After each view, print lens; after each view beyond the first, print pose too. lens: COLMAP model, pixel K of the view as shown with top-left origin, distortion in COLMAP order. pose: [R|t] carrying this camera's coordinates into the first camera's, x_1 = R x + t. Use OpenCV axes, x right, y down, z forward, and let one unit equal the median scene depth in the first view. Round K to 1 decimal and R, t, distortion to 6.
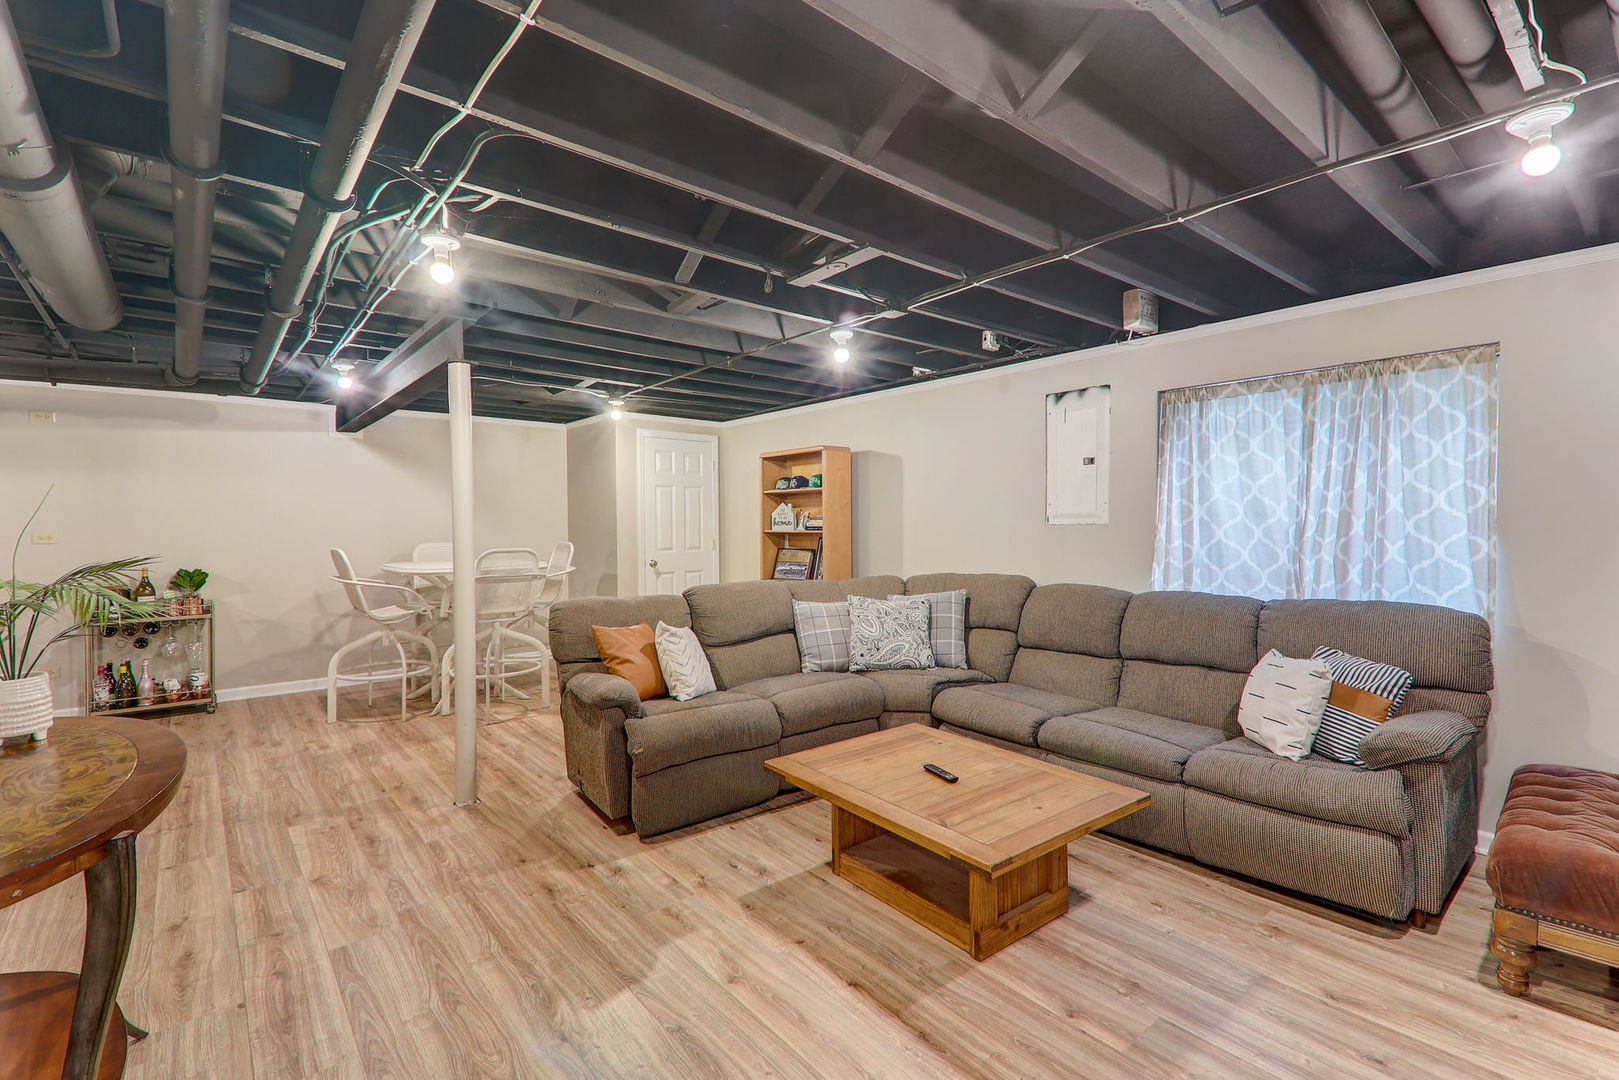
lens RADIAL K [[714.8, 0, 801.0], [0, 714.8, 543.9], [0, 0, 1]] dist [0.040962, -0.007781]
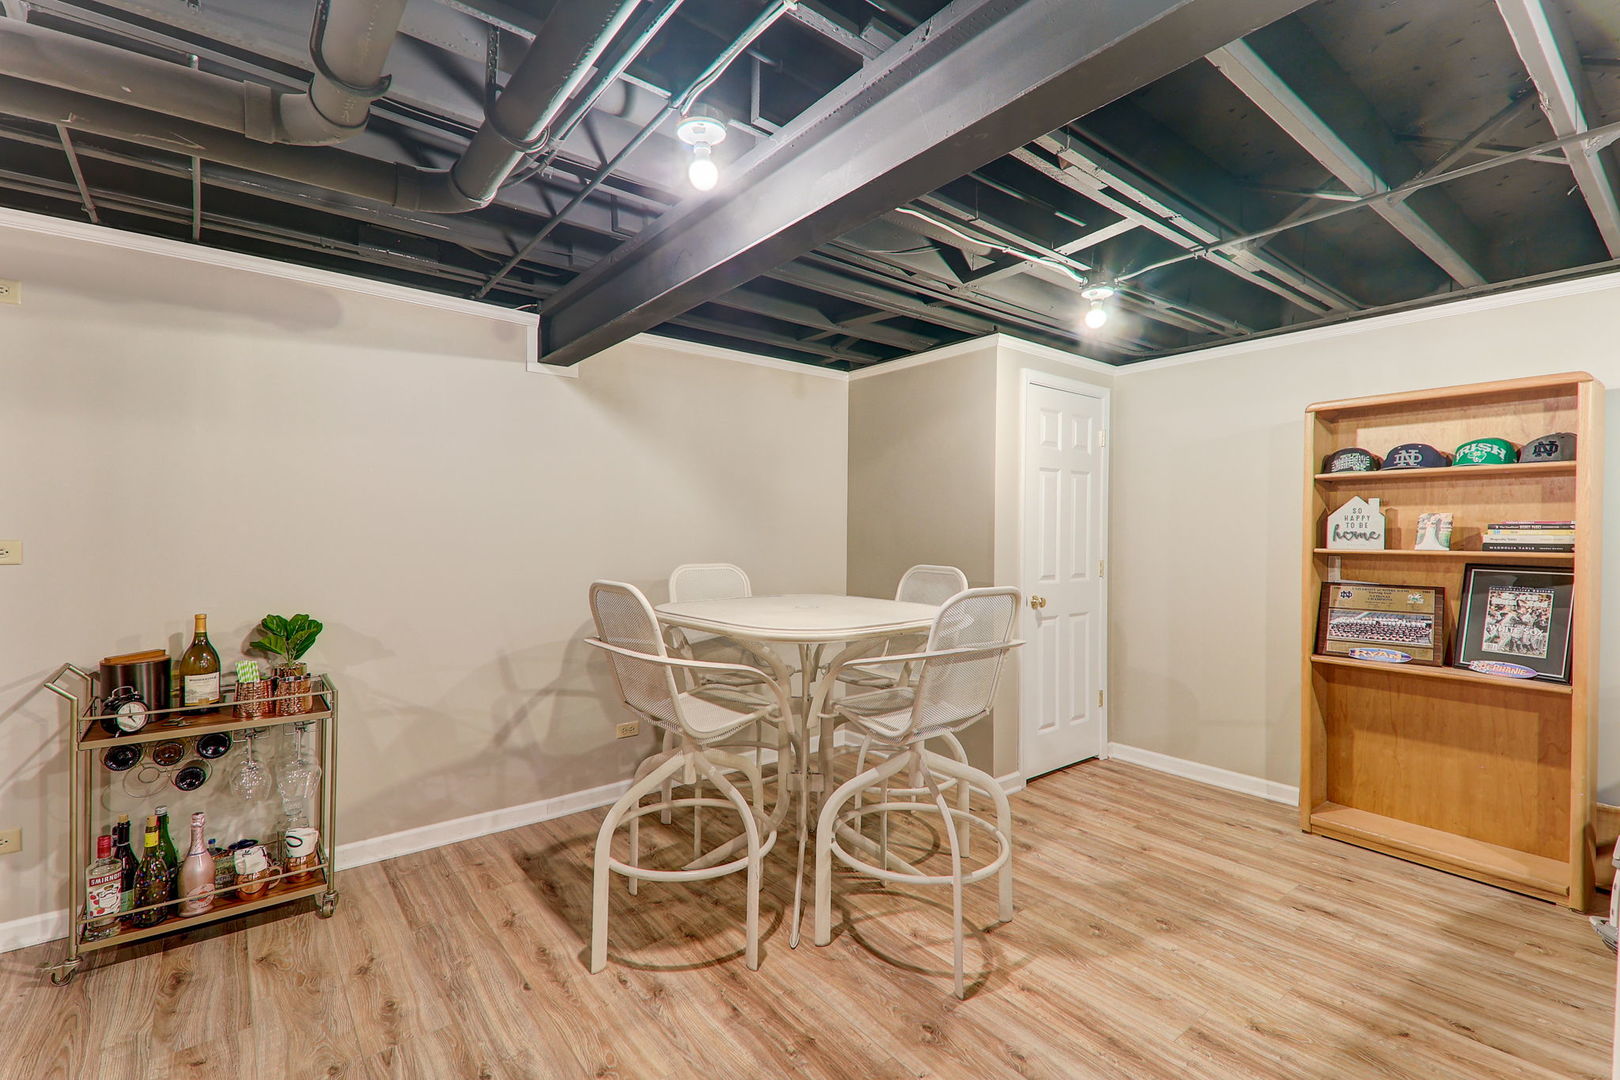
lens RADIAL K [[715.3, 0, 814.4], [0, 715.3, 549.1], [0, 0, 1]] dist [0.040962, -0.007781]
pose [[0.999781, 0.011440, -0.017506, -0.485917], [-0.011541, 0.999917, -0.005710, -0.013182], [0.017440, 0.005911, 0.999830, 0.528911]]
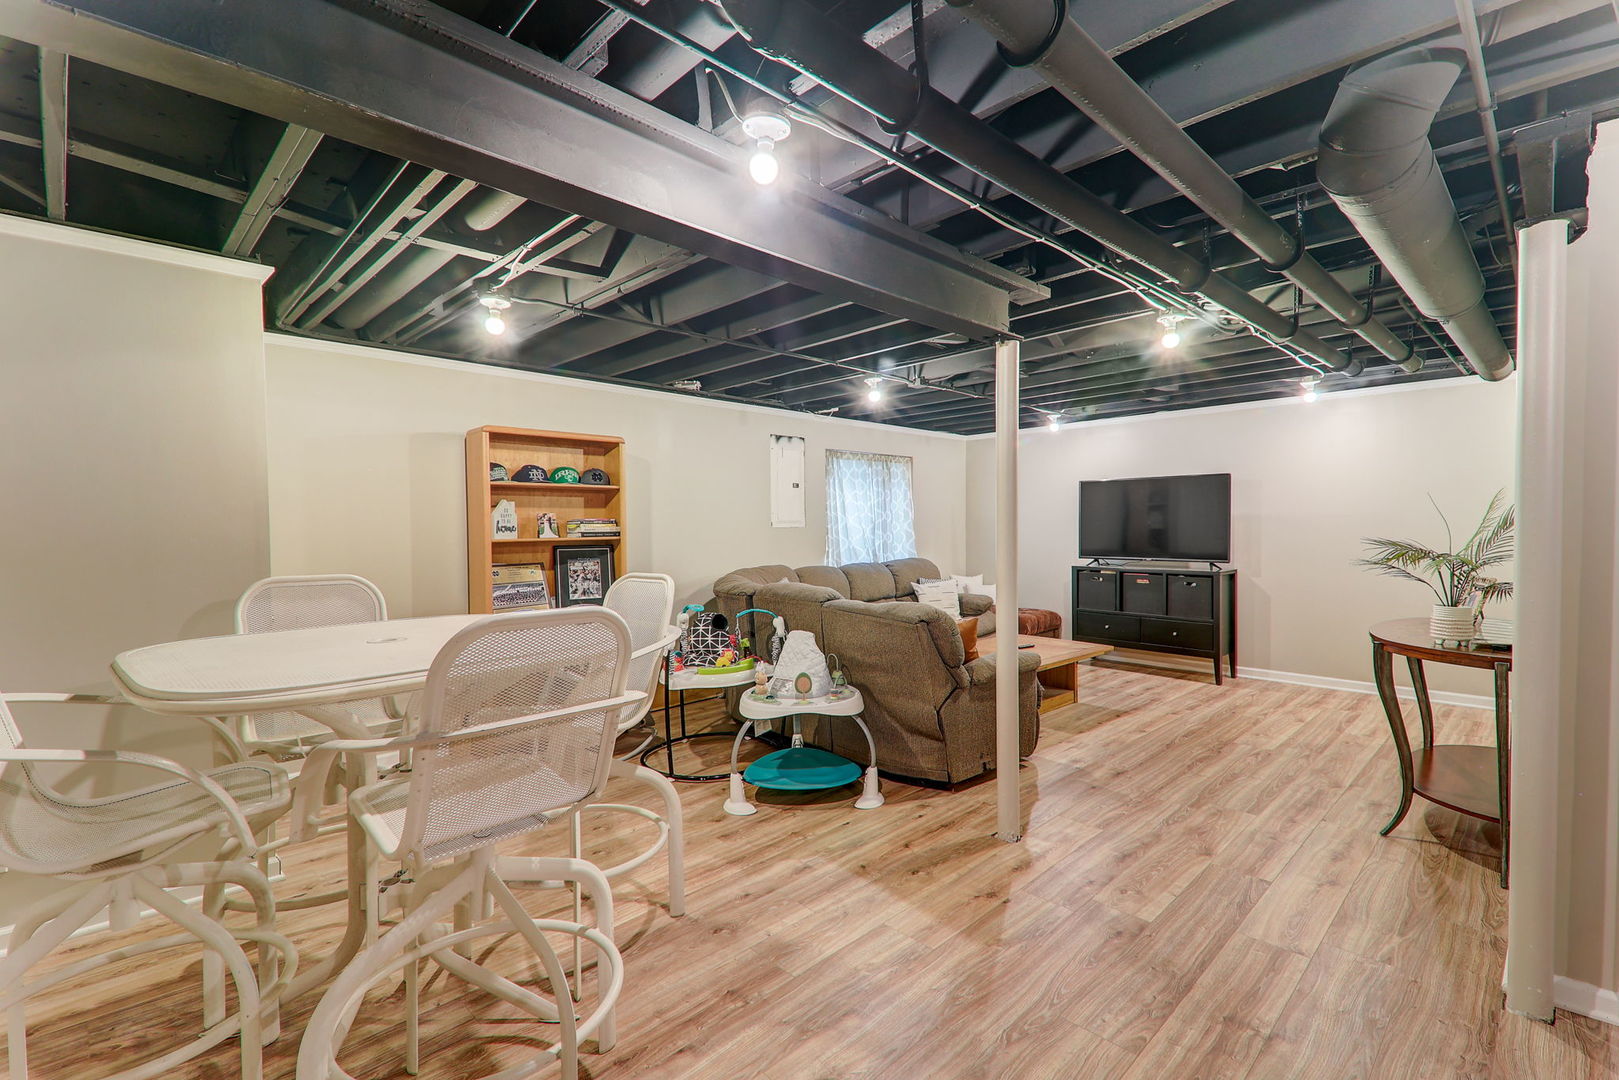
lens RADIAL K [[714.8, 0, 814.3], [0, 714.8, 552.7], [0, 0, 1]] dist [0.040962, -0.007781]
pose [[-0.078212, -0.031990, 0.996423, -0.891119], [0.042209, 0.998483, 0.035369, -0.020743], [-0.996043, 0.044825, -0.076743, 0.876931]]
